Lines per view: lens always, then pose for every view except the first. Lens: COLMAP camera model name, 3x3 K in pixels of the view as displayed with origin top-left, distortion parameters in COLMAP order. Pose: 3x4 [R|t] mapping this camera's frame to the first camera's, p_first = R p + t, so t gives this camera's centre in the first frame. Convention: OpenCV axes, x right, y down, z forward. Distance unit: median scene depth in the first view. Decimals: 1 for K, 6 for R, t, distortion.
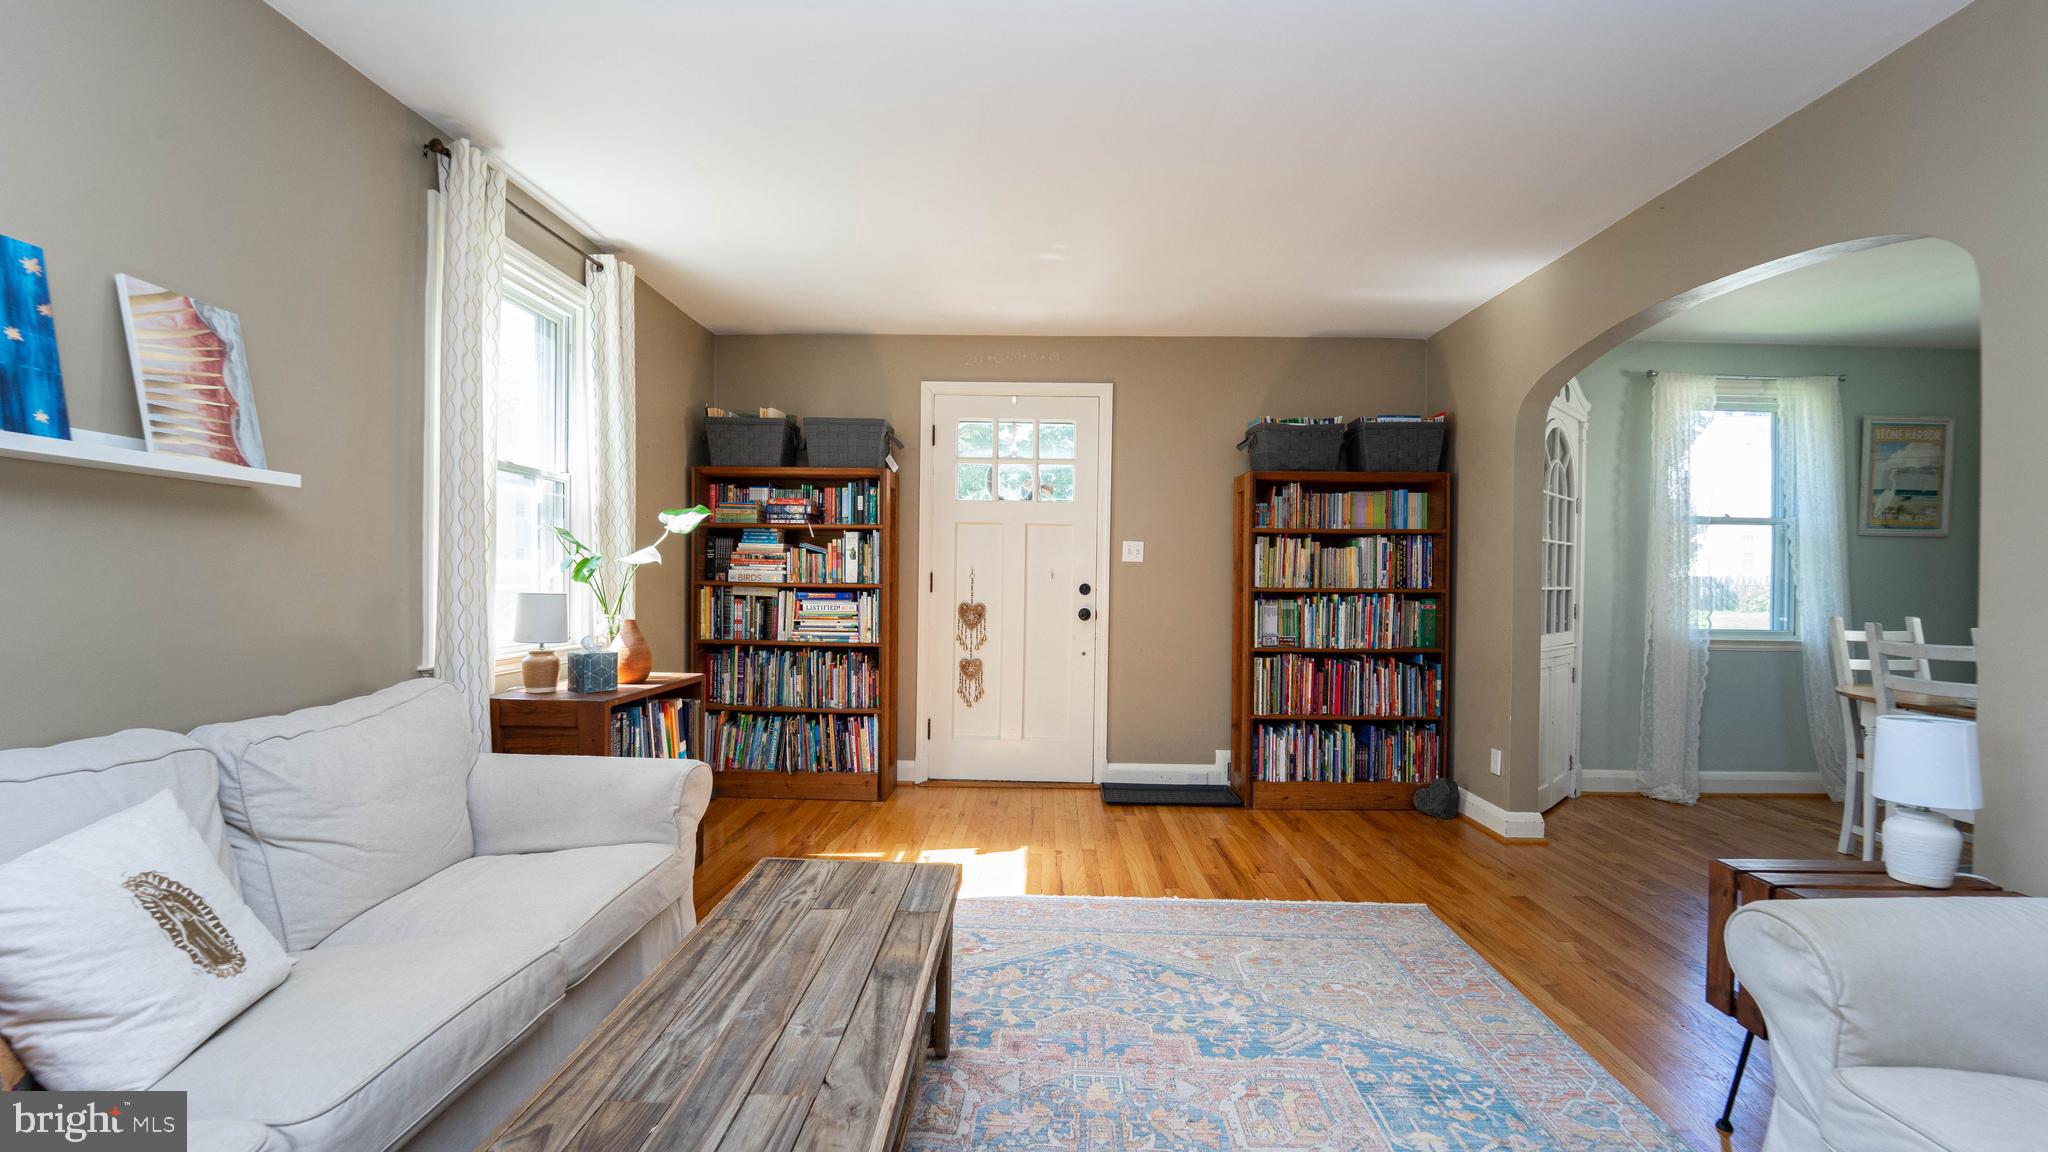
lens RADIAL K [[825.1, 0, 1011.1], [0, 825.1, 583.6], [0, 0, 1]] dist [-0.026389, -0.000278]
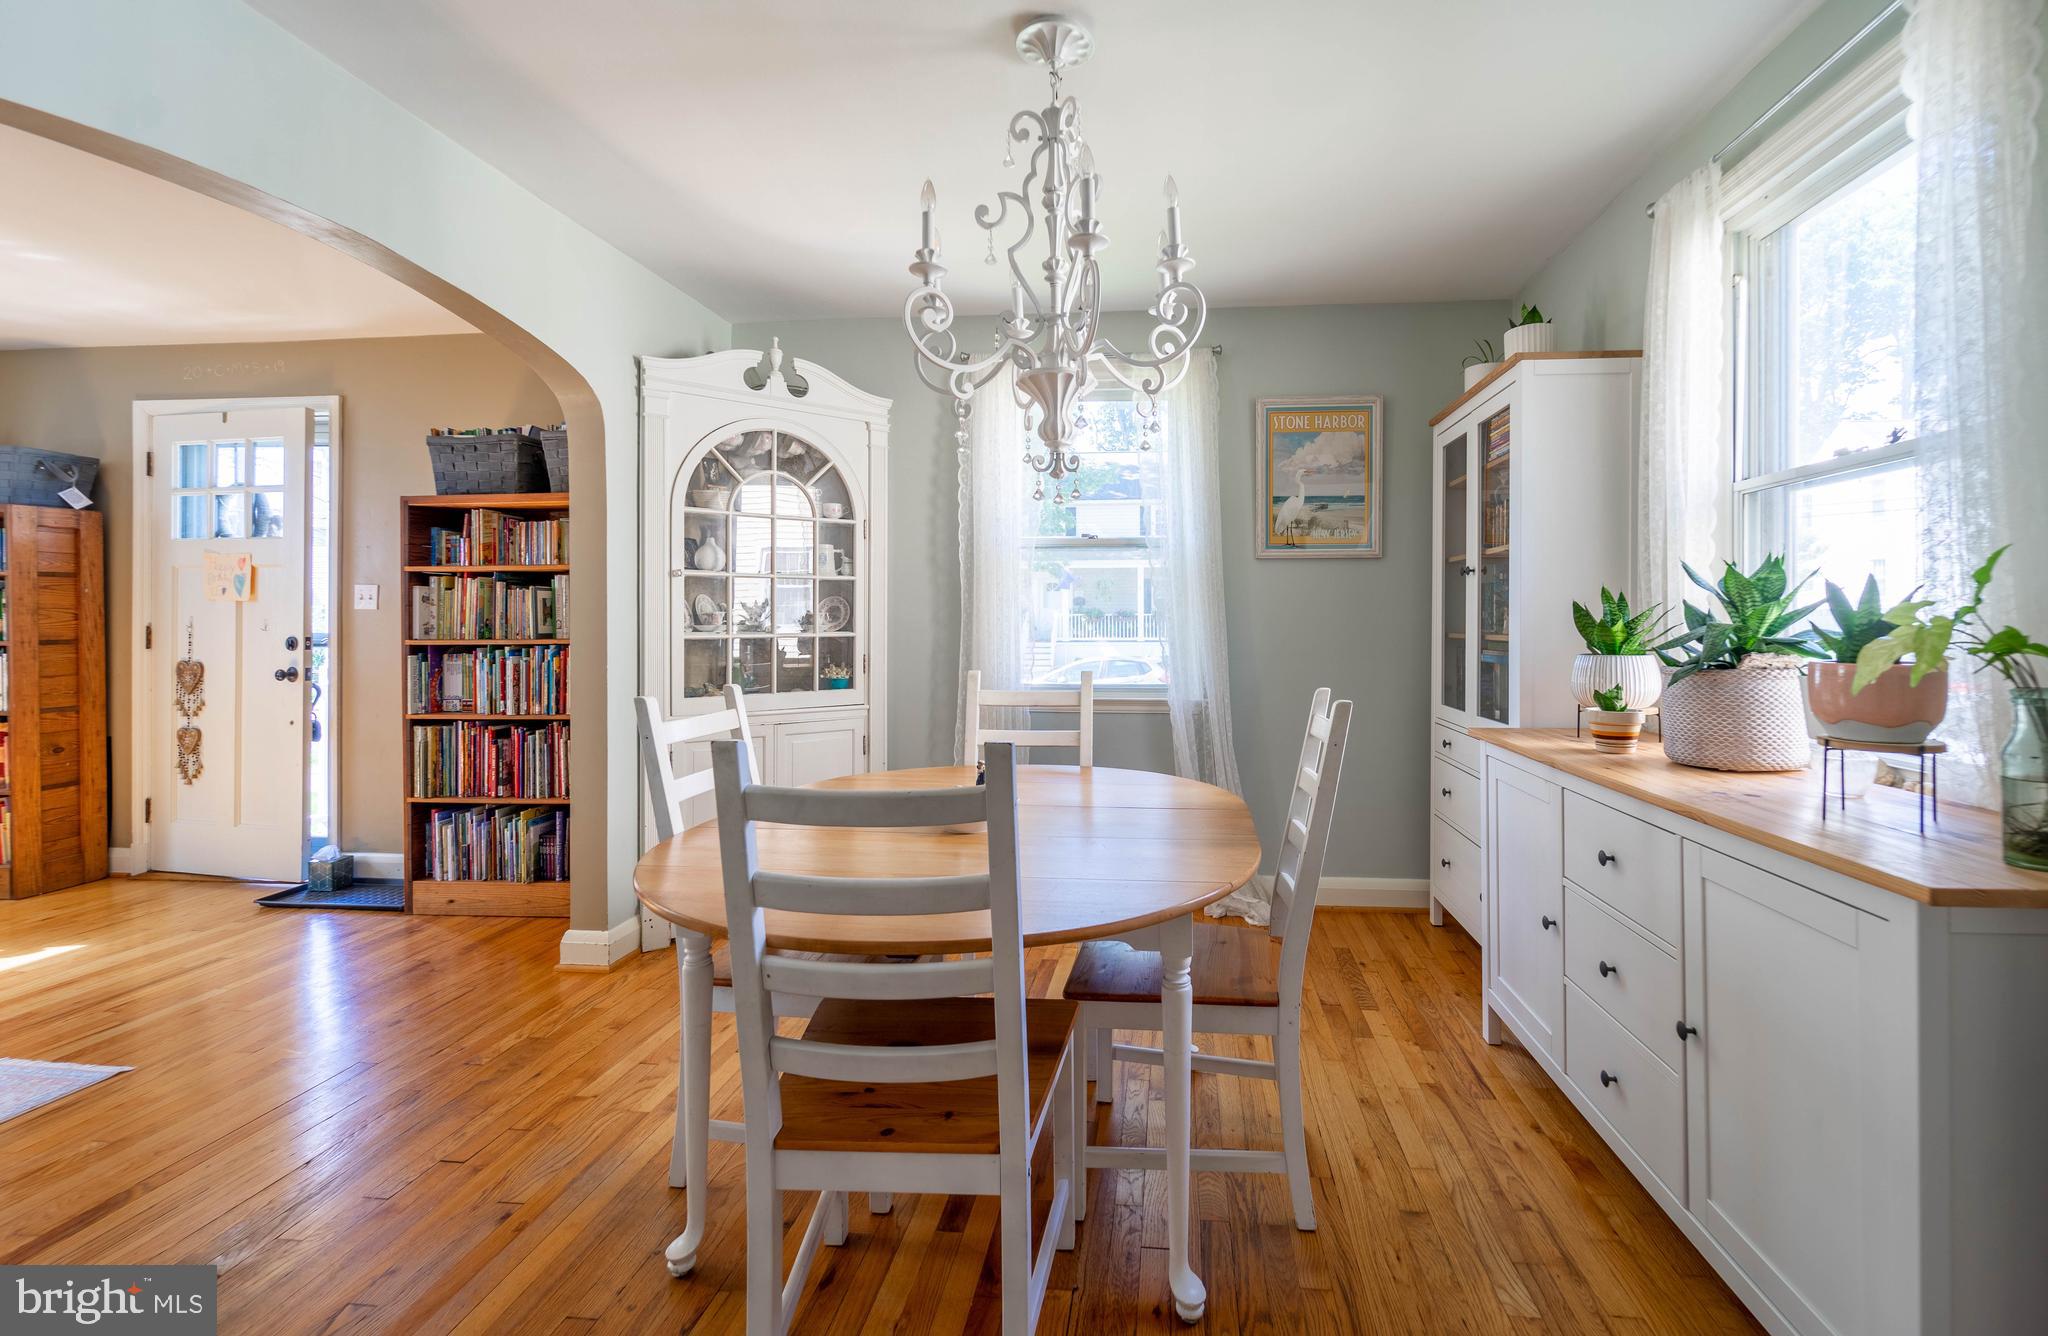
lens RADIAL K [[898.0, 0, 1081.1], [0, 898.0, 619.8], [0, 0, 1]] dist [-0.000880, -0.000204]
pose [[0.997956, -0.015530, -0.061992, 0.986681], [0.014903, 0.999833, -0.010560, 0.004192], [0.062146, 0.009615, 0.998021, 0.151911]]
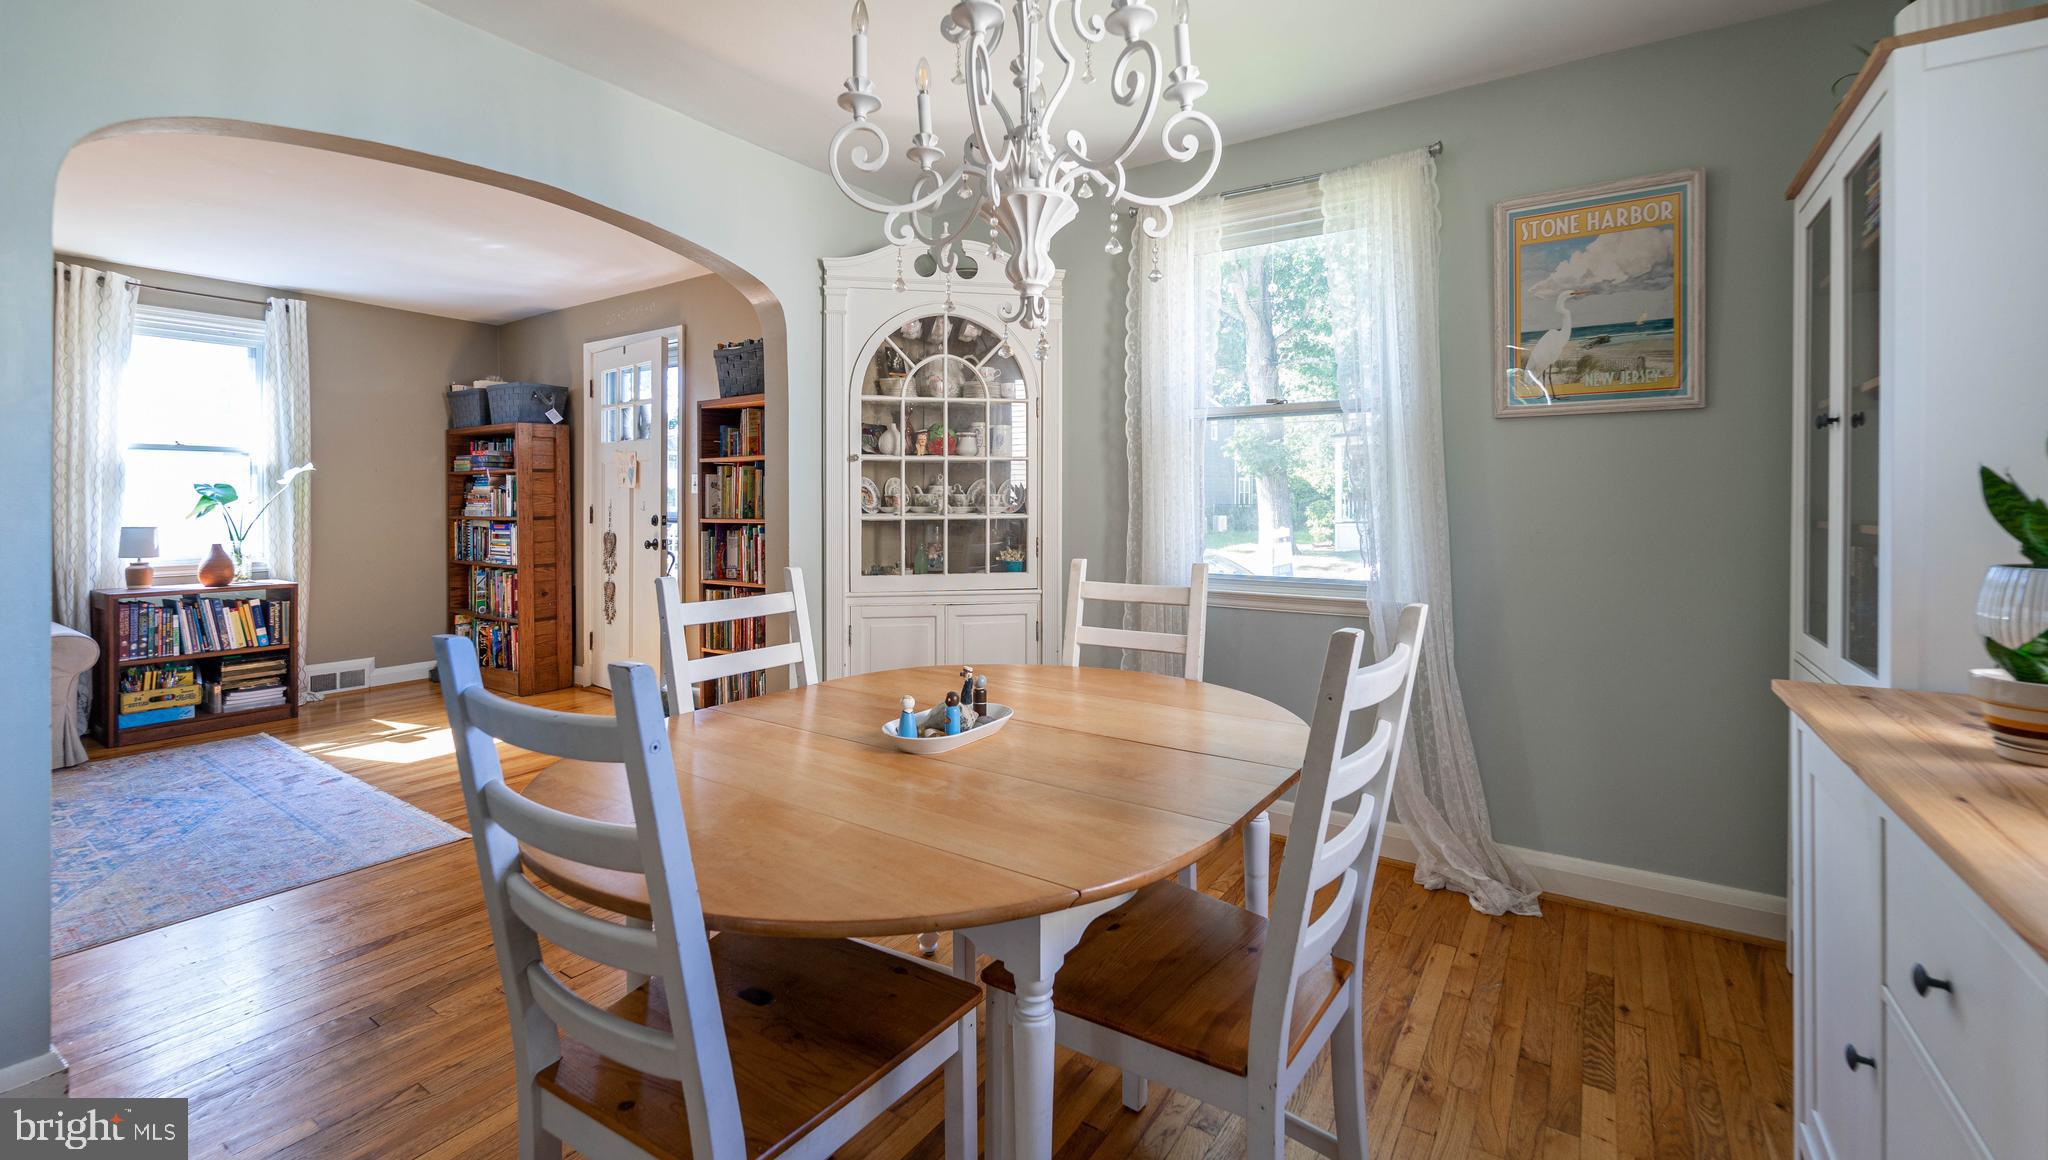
lens RADIAL K [[864.4, 0, 1022.2], [0, 864.4, 502.6], [0, 0, 1]] dist [-0.002747, -0.000291]
pose [[0.842386, -0.016446, -0.538624, 1.151461], [0.011772, 0.999857, -0.012118, 0.002674], [0.538746, 0.003867, 0.842459, 0.323113]]
